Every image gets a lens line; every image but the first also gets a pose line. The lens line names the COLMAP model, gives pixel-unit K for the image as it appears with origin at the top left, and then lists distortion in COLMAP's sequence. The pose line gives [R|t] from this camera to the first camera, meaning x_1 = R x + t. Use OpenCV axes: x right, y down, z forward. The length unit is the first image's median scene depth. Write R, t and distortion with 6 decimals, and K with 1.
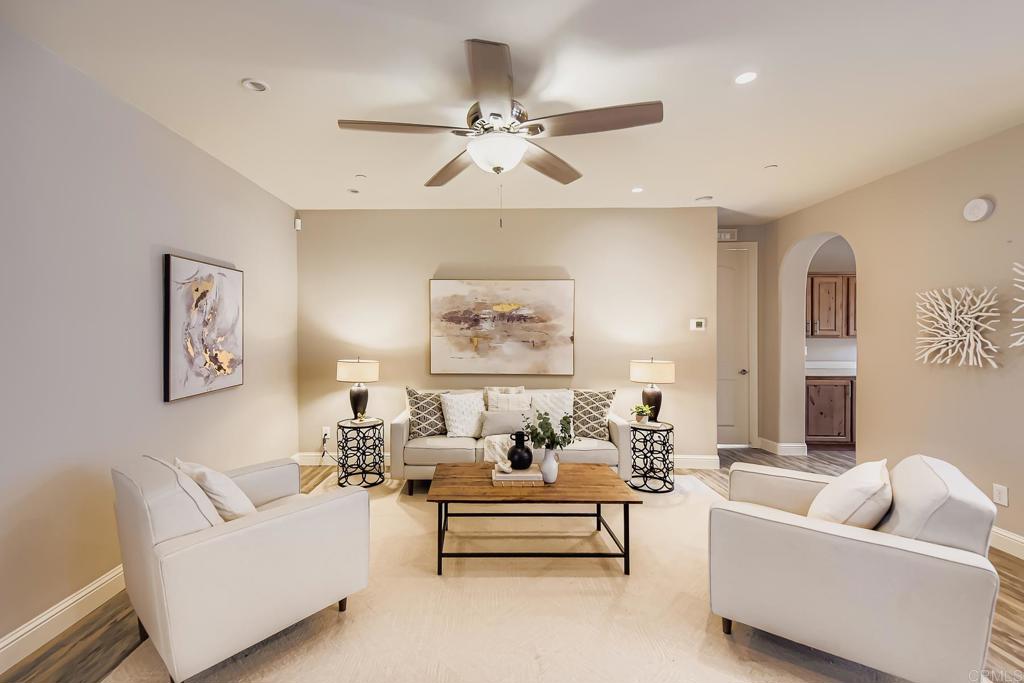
lens RADIAL K [[423.4, 0, 510.3], [0, 423.4, 350.7], [0, 0, 1]] dist [0.016953, -0.000073]
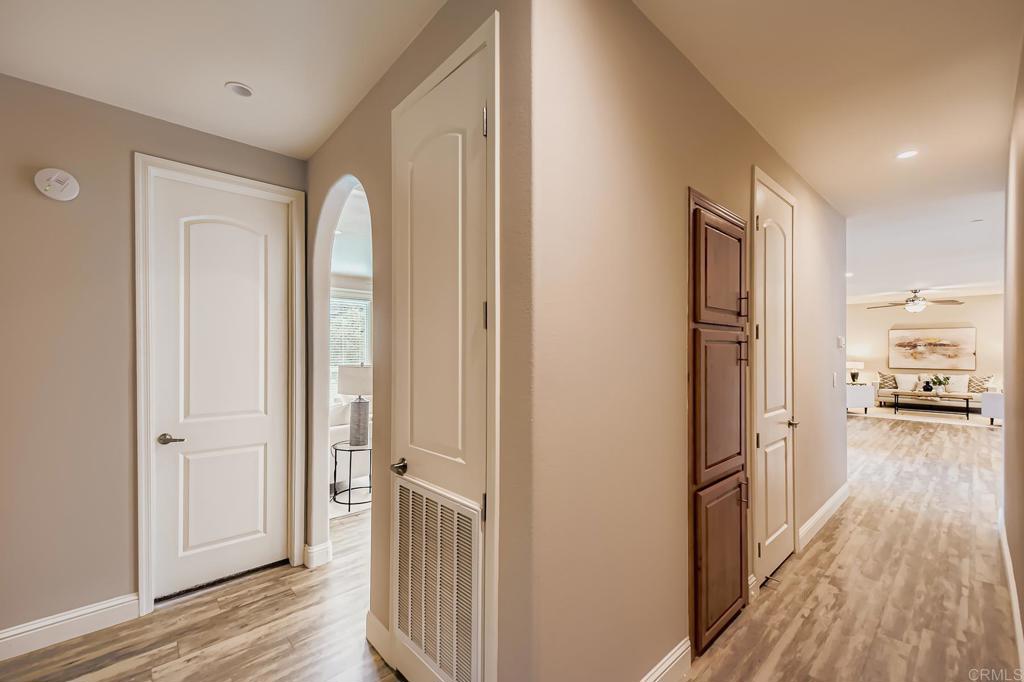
lens RADIAL K [[423.4, 0, 510.3], [0, 423.4, 350.2], [0, 0, 1]] dist [0.016953, -0.000073]
pose [[0.633757, -0.006490, -0.773505, 0.355949], [-0.024757, 0.999282, -0.028668, 0.079555], [0.773136, 0.037318, 0.633141, -2.349504]]
